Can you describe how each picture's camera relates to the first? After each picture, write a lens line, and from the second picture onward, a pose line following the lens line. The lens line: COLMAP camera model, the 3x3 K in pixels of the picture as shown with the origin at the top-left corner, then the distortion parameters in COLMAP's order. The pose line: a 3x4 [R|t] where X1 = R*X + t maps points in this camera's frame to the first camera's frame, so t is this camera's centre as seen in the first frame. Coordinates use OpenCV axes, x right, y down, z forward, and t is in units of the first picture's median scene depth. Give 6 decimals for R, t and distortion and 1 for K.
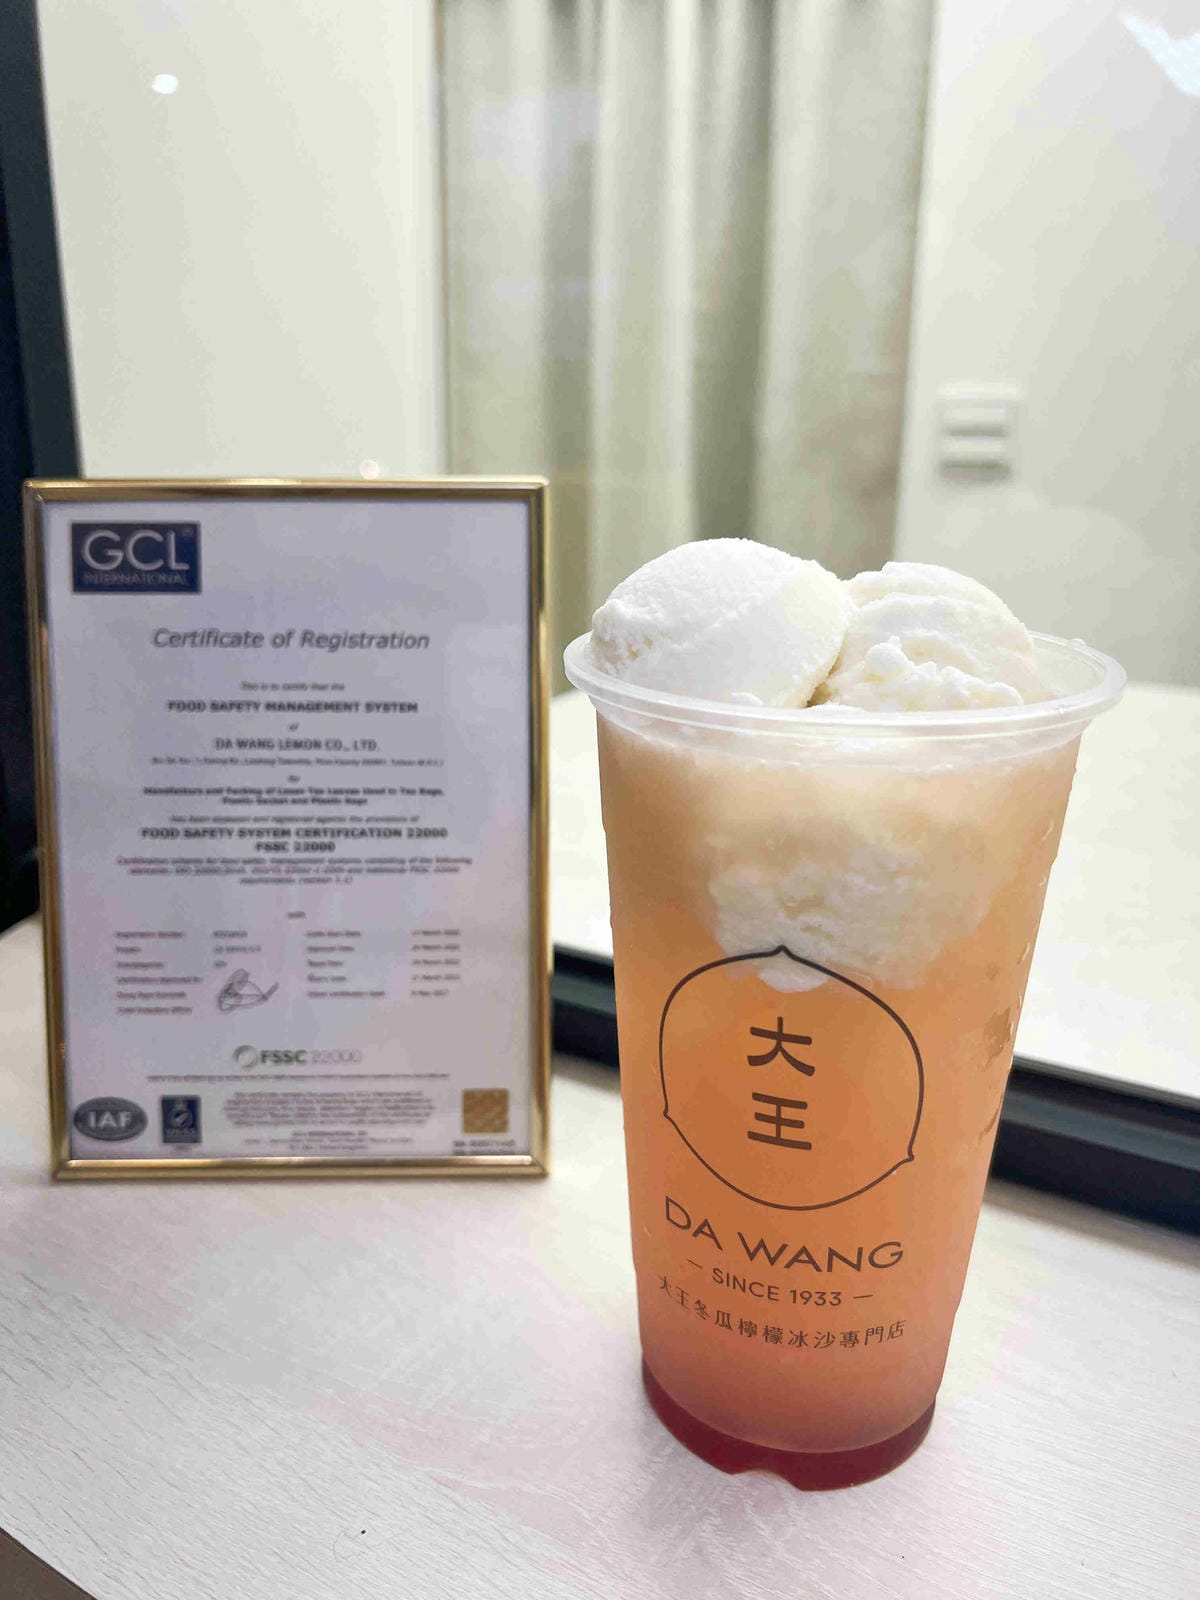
lens RADIAL K [[1207.7, 0, 600.0], [0, 1207.7, 800.0], [0, 0, 1]] dist [0.088742, -0.283394]
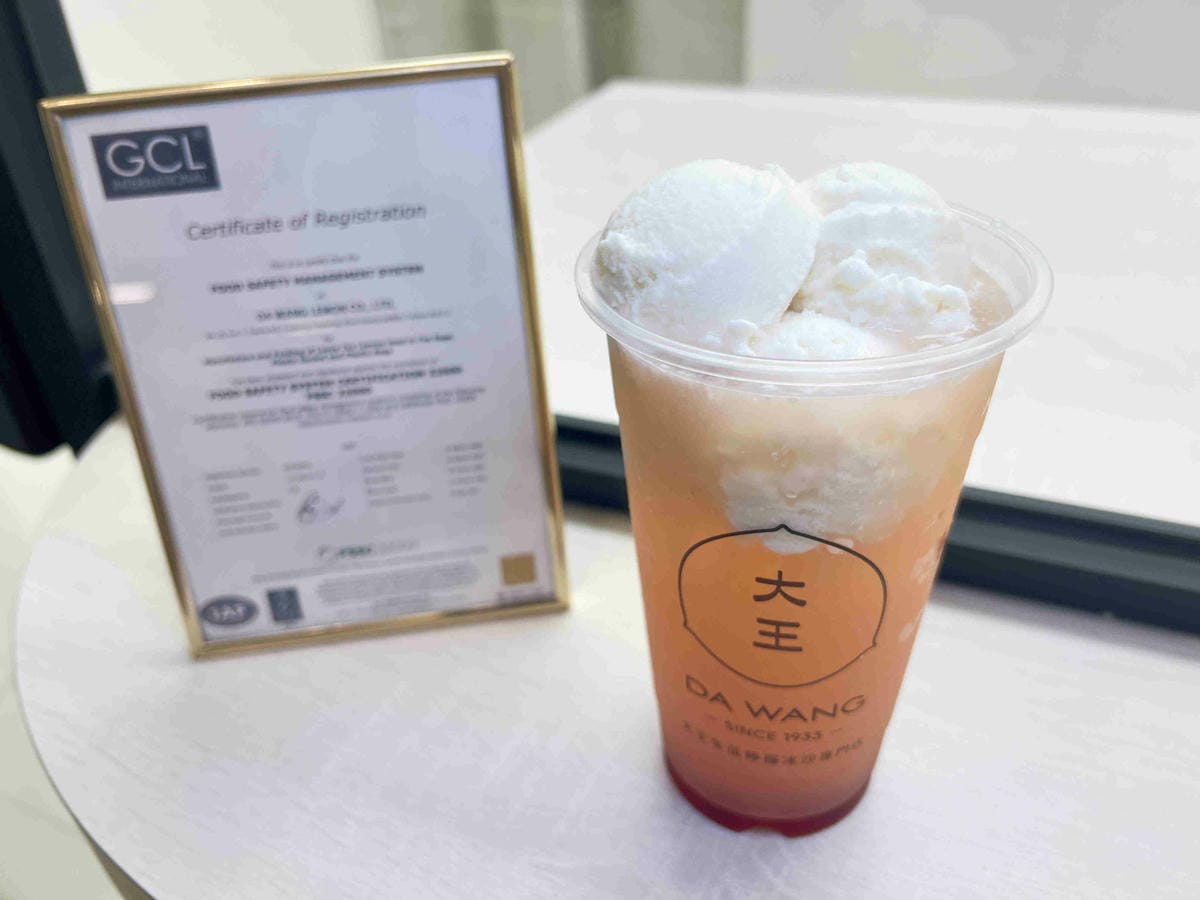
lens RADIAL K [[913.5, 0, 600.0], [0, 913.5, 450.0], [0, 0, 1]] dist [0.089793, -0.217767]
pose [[0.992449, -0.107895, 0.058344, -0.051433], [0.087568, 0.956309, 0.278936, -0.142453], [-0.085890, -0.271721, 0.958536, 0.075305]]
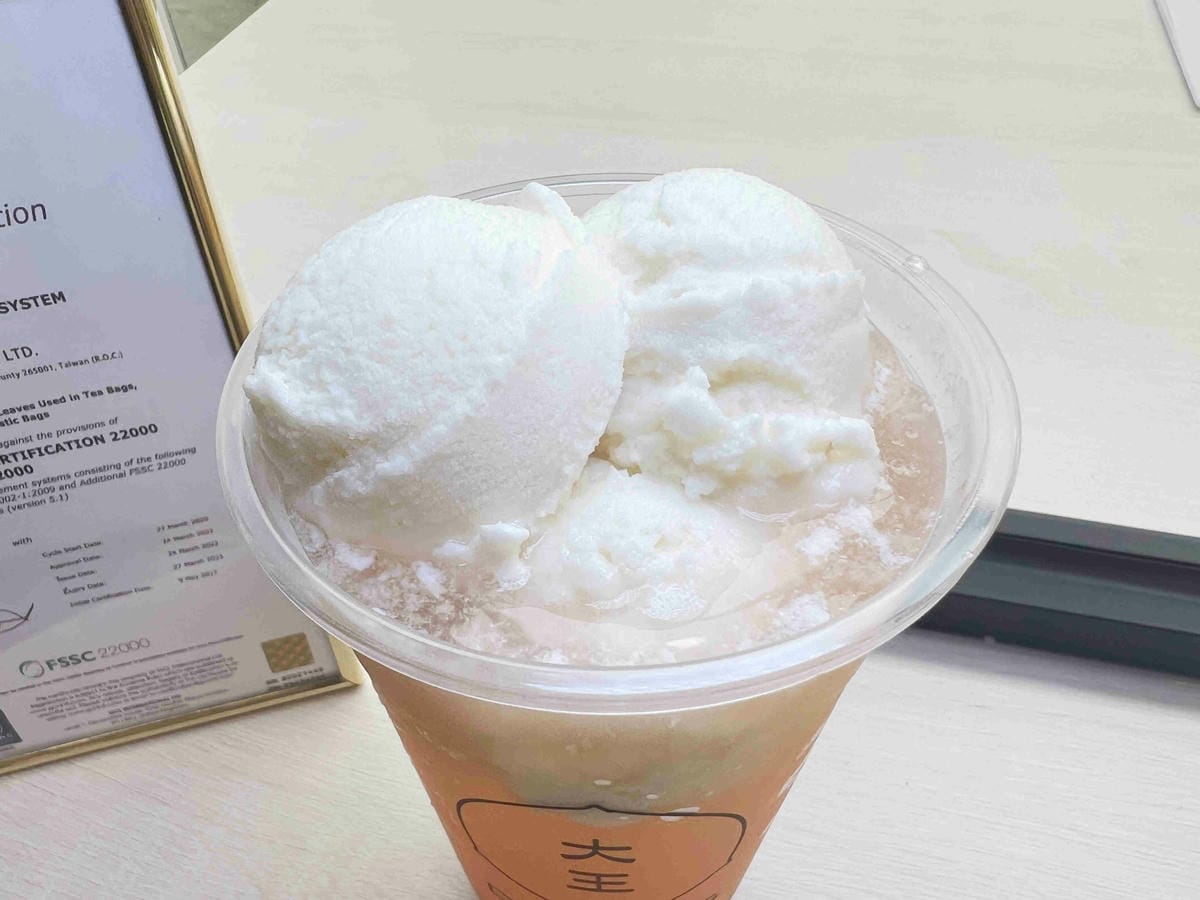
lens RADIAL K [[907.0, 0, 530.9], [0, 907.0, 545.1], [0, 0, 1]] dist [-0.001044, 0.001242]
pose [[0.971389, -0.214361, 0.102242, 0.051161], [0.129633, 0.839283, 0.528014, -0.214553], [-0.198996, -0.499653, 0.843059, 0.351621]]
